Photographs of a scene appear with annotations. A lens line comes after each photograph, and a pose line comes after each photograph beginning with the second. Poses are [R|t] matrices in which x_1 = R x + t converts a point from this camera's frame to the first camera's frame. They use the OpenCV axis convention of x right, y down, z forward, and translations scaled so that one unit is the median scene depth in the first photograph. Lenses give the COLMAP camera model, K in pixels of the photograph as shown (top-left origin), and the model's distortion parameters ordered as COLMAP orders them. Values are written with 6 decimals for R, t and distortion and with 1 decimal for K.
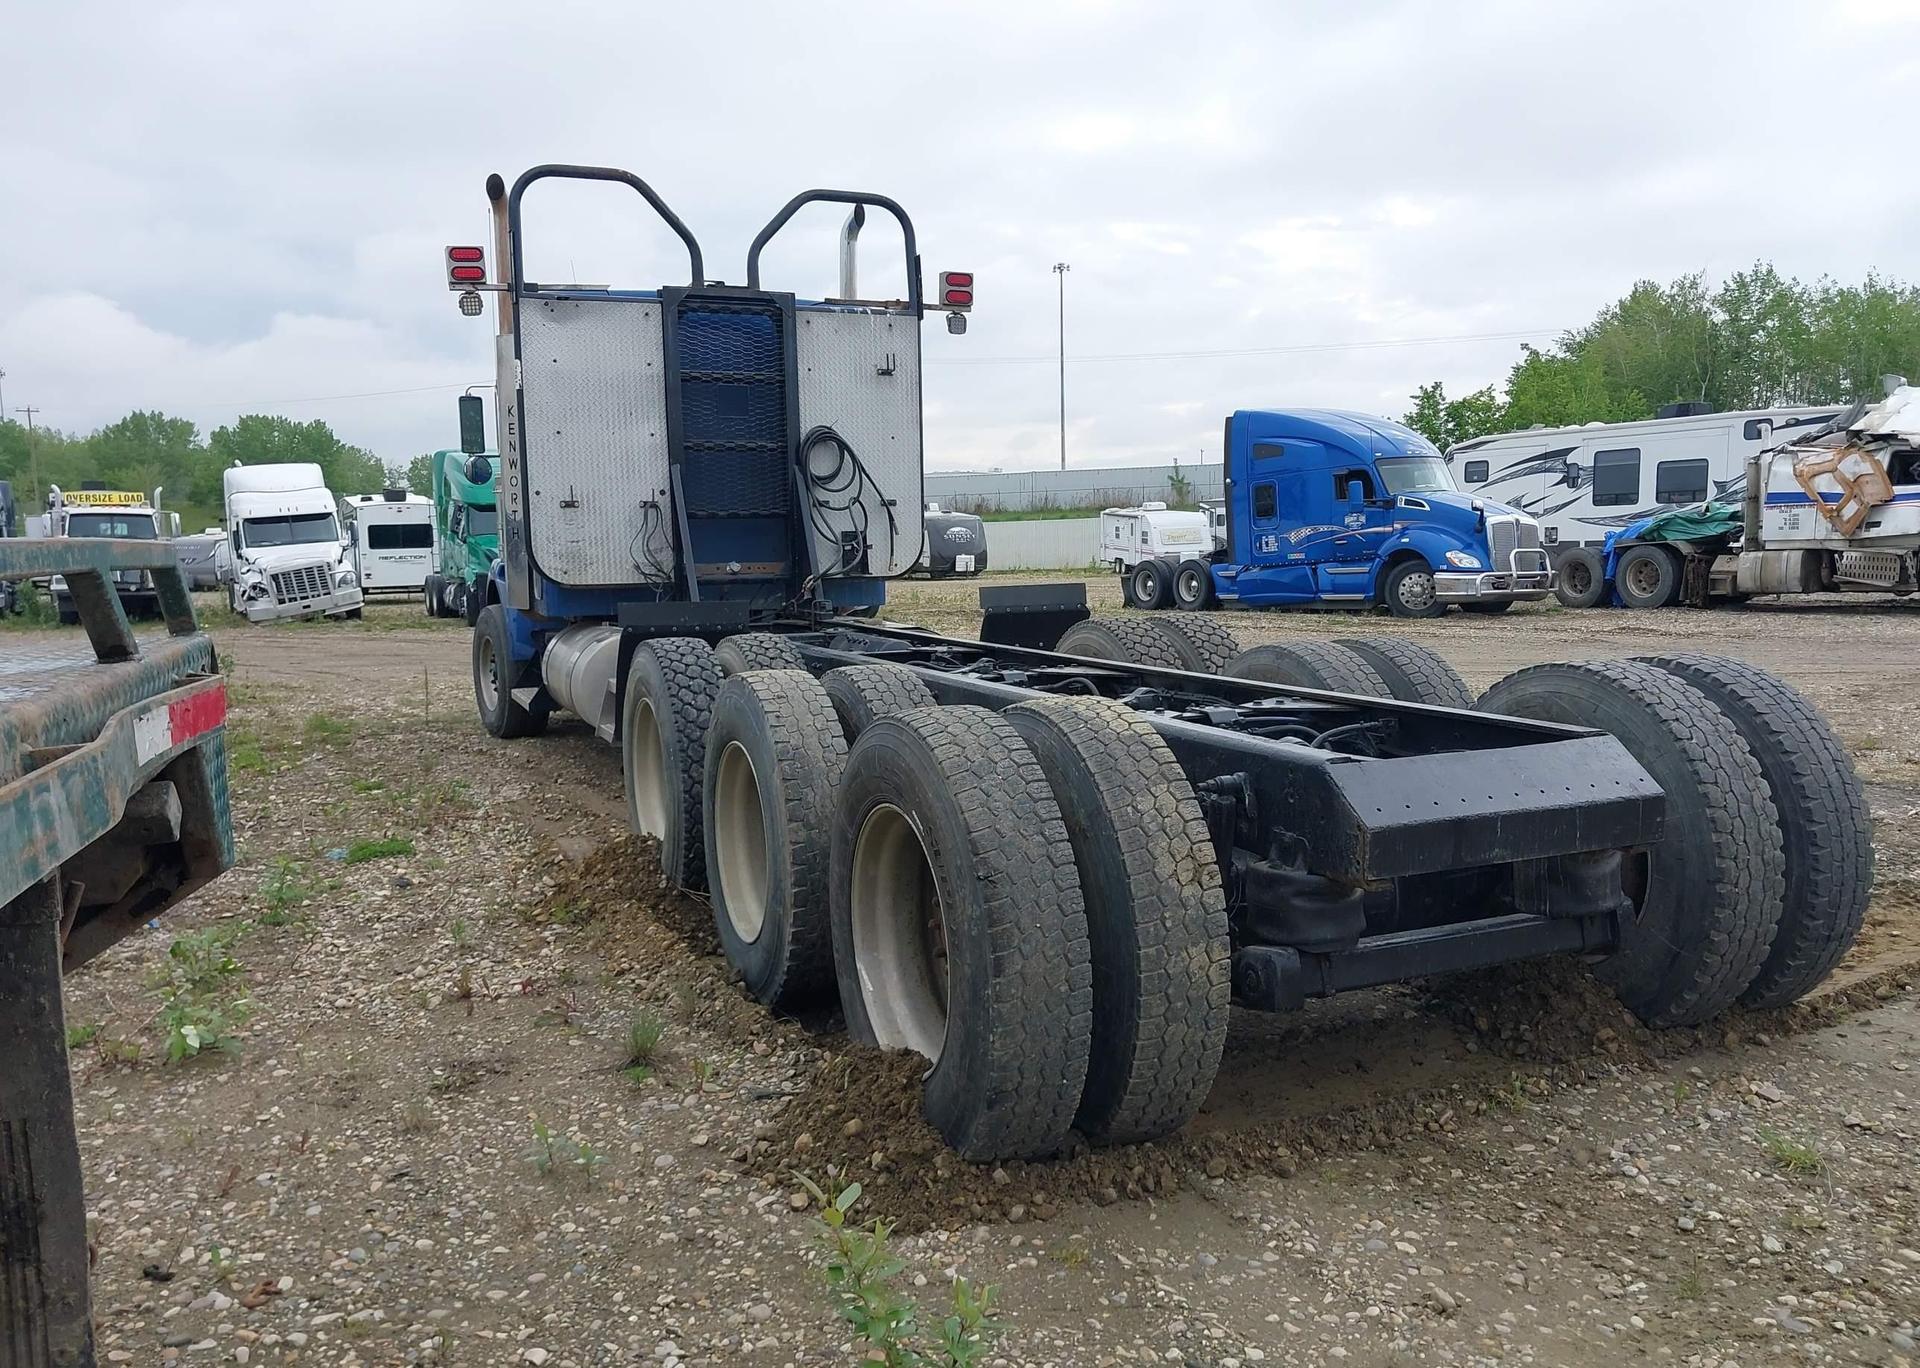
lens RADIAL K [[1475.4, 0, 969.2], [0, 1475.4, 683.7], [0, 0, 1]] dist [0.049941, -0.058291]
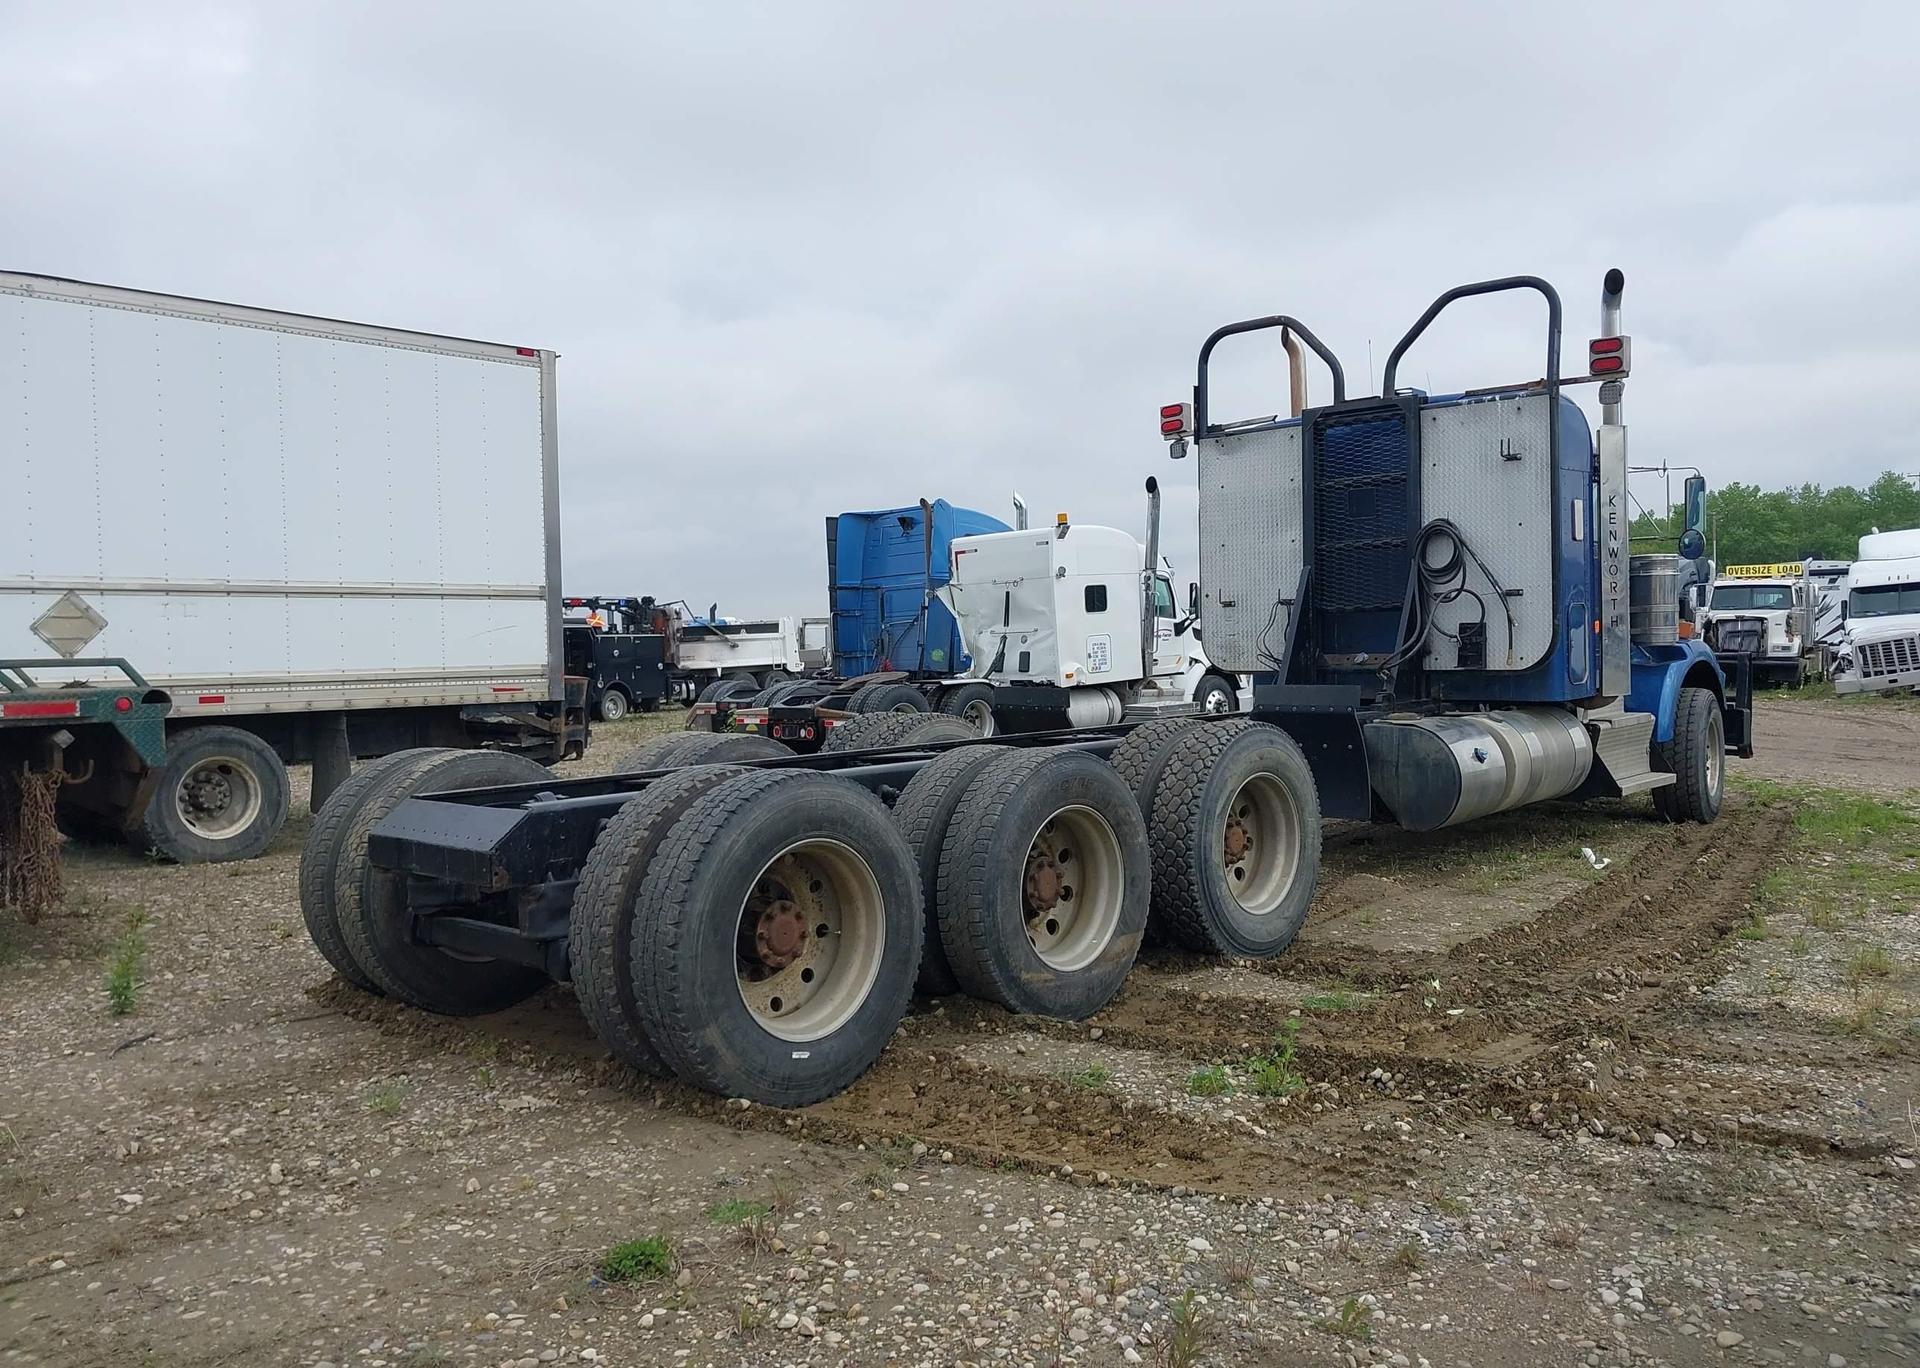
lens RADIAL K [[1475.4, 0, 969.2], [0, 1475.4, 683.7], [0, 0, 1]] dist [0.049941, -0.058291]
pose [[0.412735, 0.038177, -0.910051, 0.693019], [-0.076711, 0.997029, 0.007035, -0.046172], [0.907615, 0.066908, 0.414437, 0.300249]]
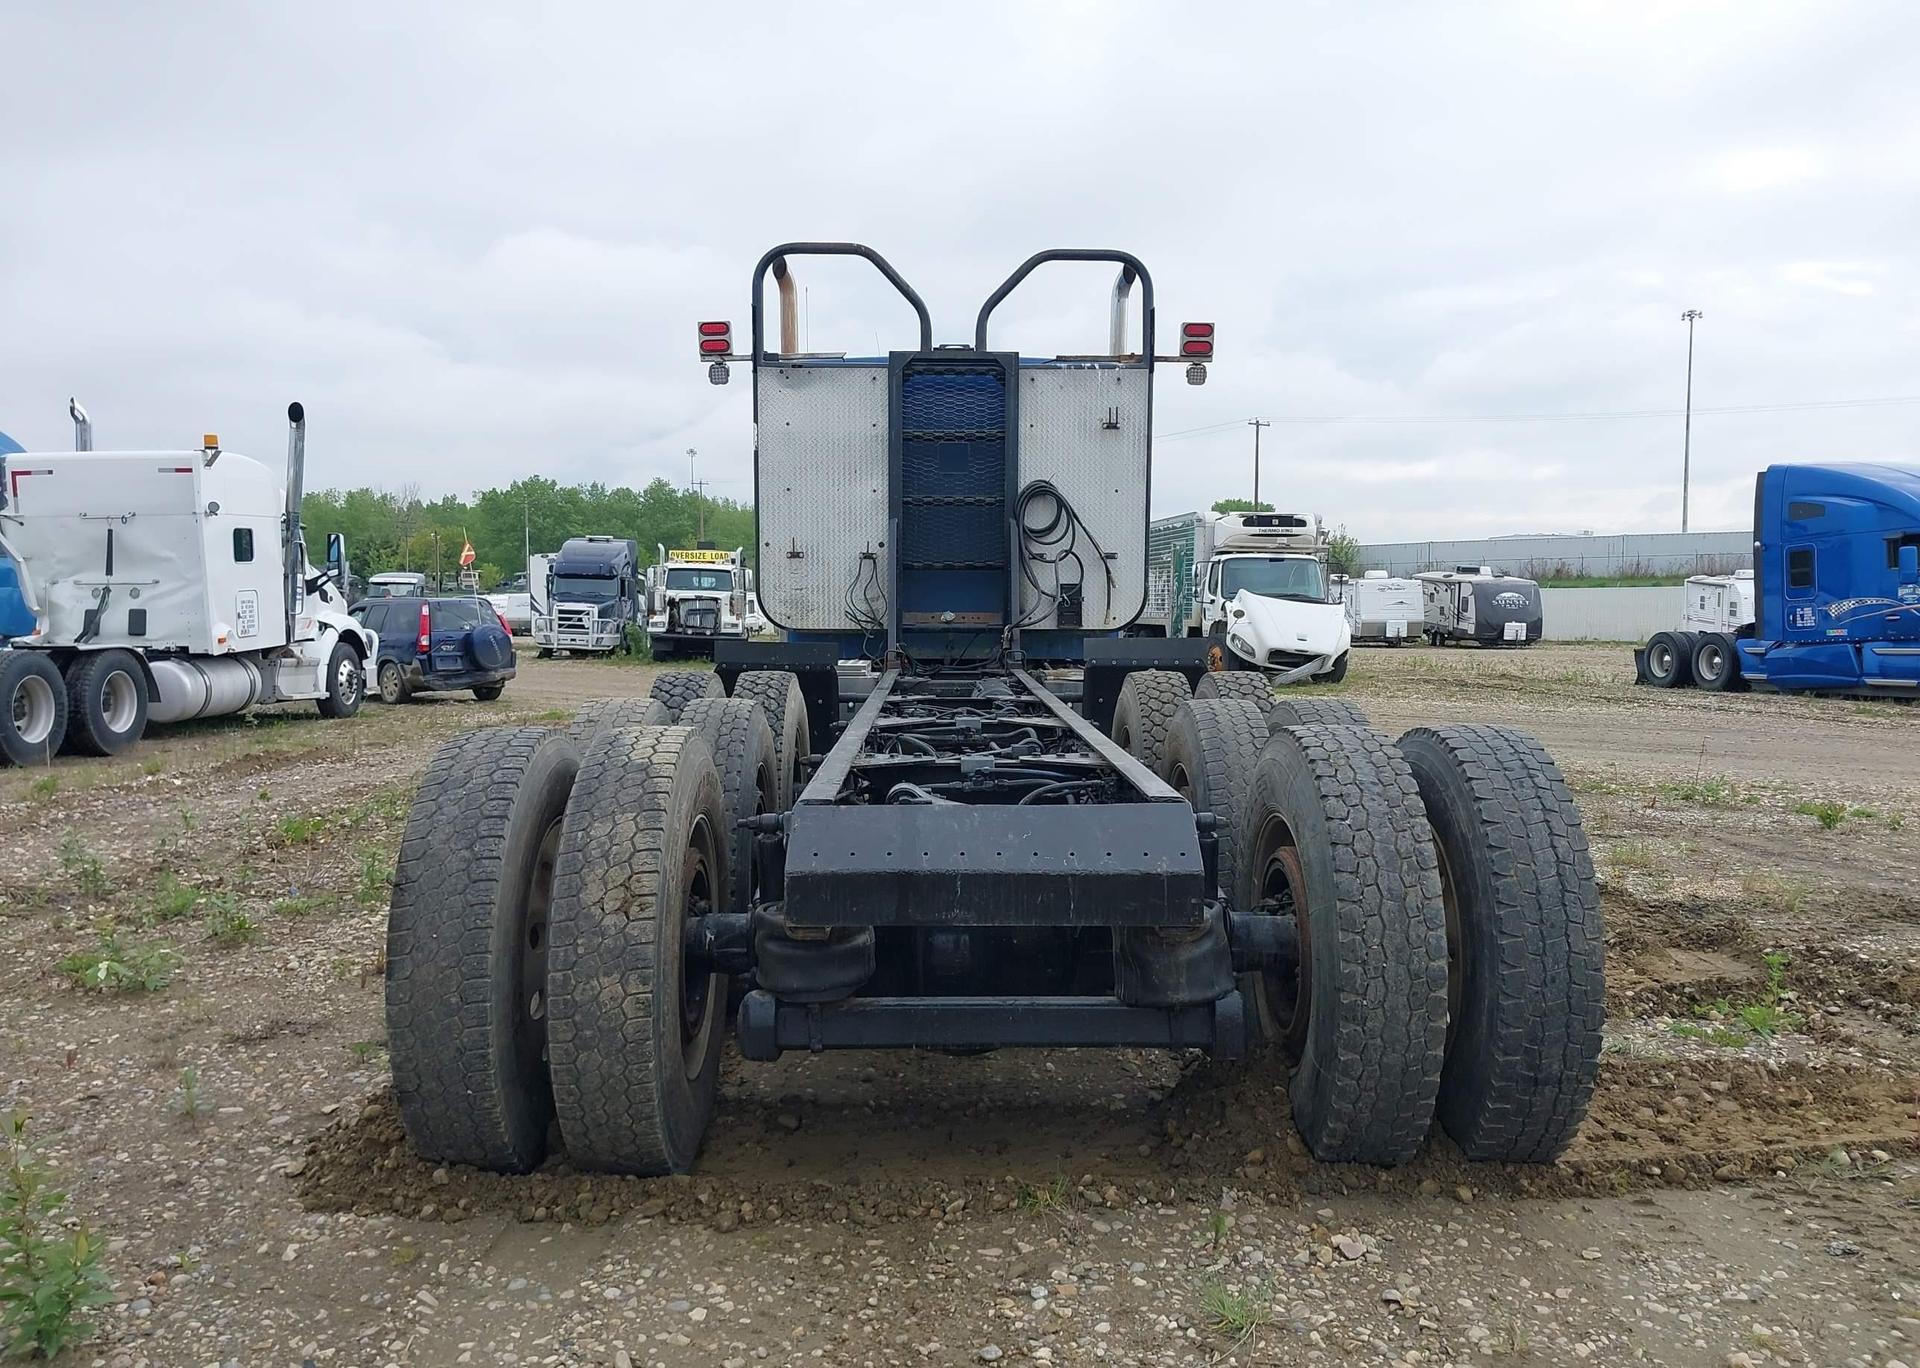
lens RADIAL K [[1467.3, 0, 962.2], [0, 1467.3, 694.2], [0, 0, 1]] dist [0.063759, -0.088913]
pose [[0.925352, 0.045447, -0.376374, 0.237469], [-0.058800, 0.997980, -0.024058, -0.000479], [0.374521, 0.044393, 0.926155, 0.052888]]
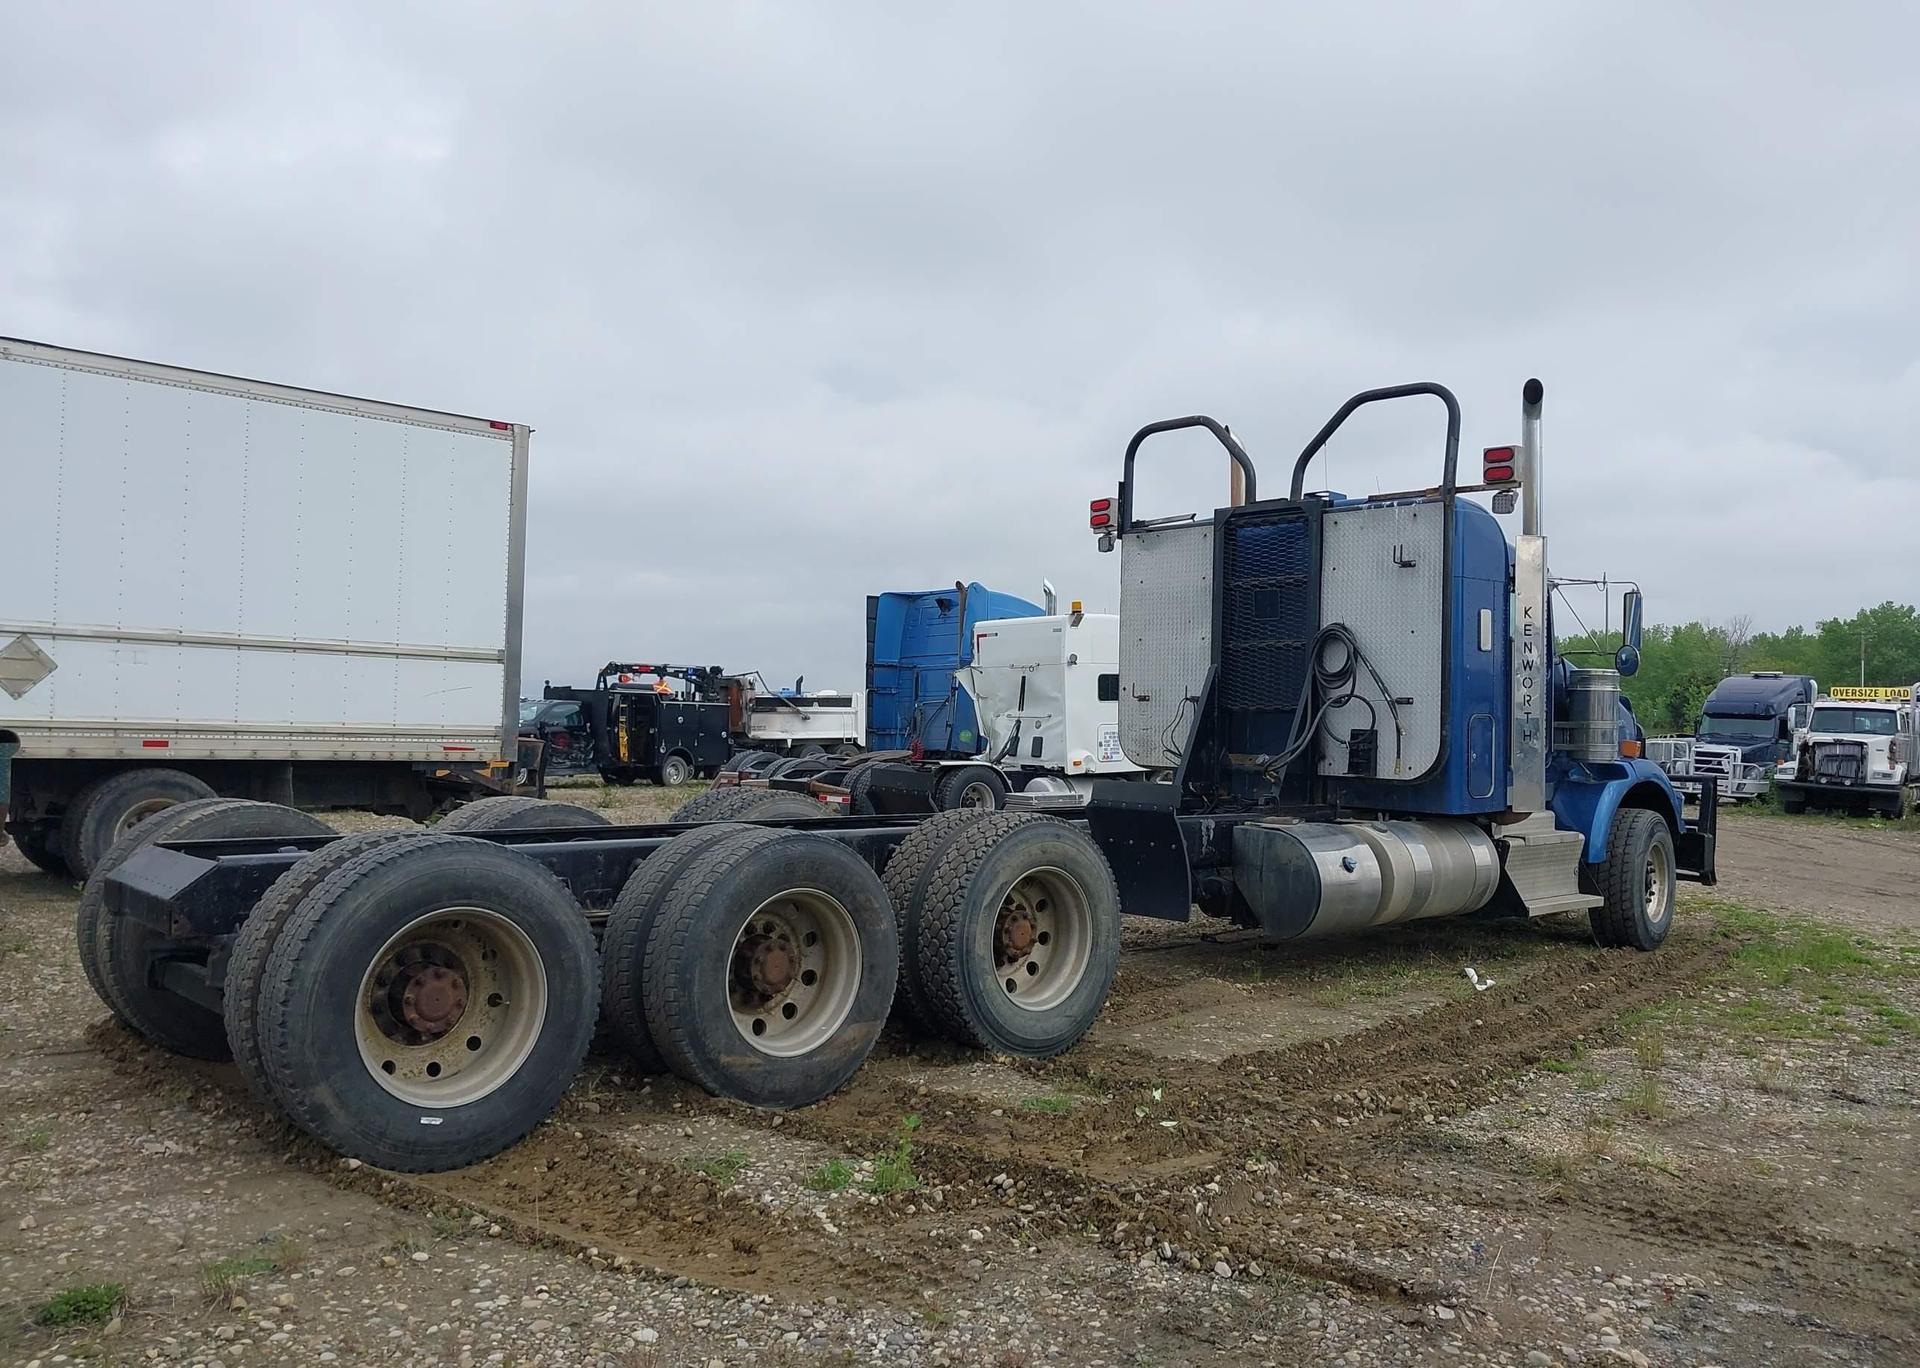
lens RADIAL K [[1467.3, 0, 962.2], [0, 1467.3, 694.2], [0, 0, 1]] dist [0.063759, -0.088913]
pose [[0.334949, 0.012058, -0.942159, 0.752639], [-0.127171, 0.991347, -0.032524, -0.063594], [0.933615, 0.130709, 0.333585, 0.442418]]
